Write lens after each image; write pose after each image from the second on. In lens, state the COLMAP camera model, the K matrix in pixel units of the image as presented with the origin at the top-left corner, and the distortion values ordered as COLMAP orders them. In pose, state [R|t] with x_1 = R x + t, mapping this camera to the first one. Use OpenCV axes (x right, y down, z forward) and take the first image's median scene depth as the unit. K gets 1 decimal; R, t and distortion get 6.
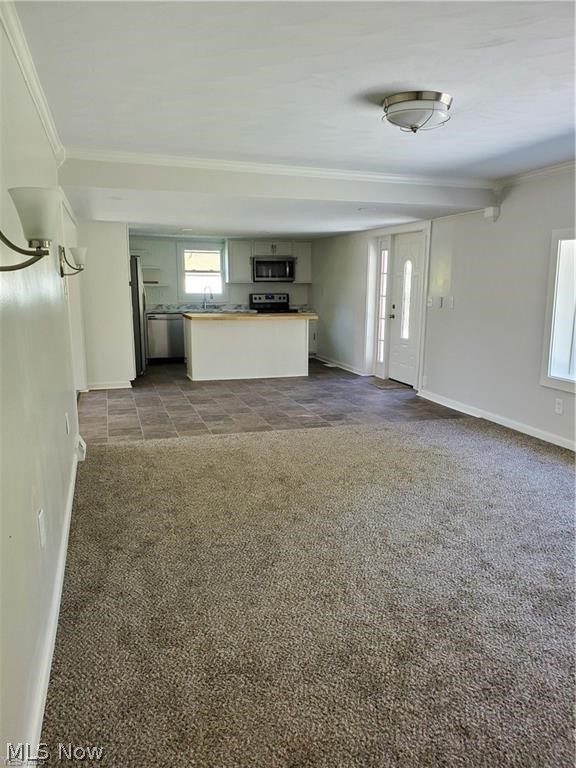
lens RADIAL K [[591.9, 0, 288.4], [0, 591.9, 386.0], [0, 0, 1]] dist [0.009099, -0.000479]
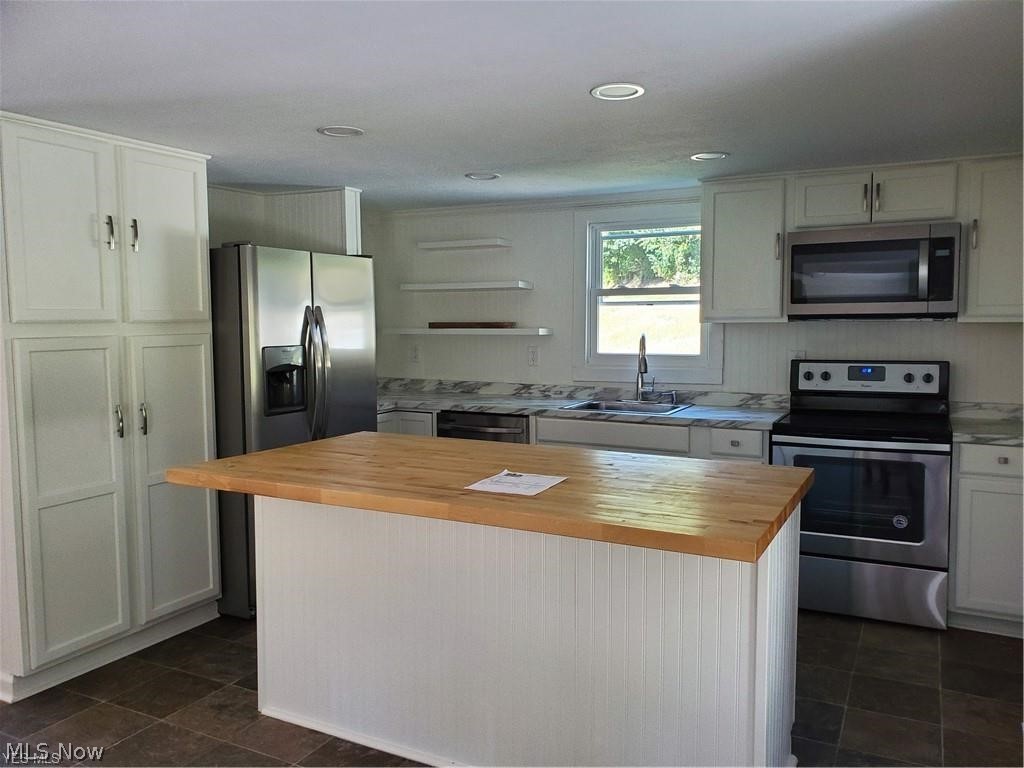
lens RADIAL K [[789.2, 0, 512.2], [0, 789.2, 379.4], [0, 0, 1]] dist [0.009099, -0.000479]
pose [[0.720614, 0.043676, -0.691959, 0.107518], [-0.107135, 0.993042, -0.048891, -0.111755], [0.685009, 0.109365, 0.720279, 0.623163]]
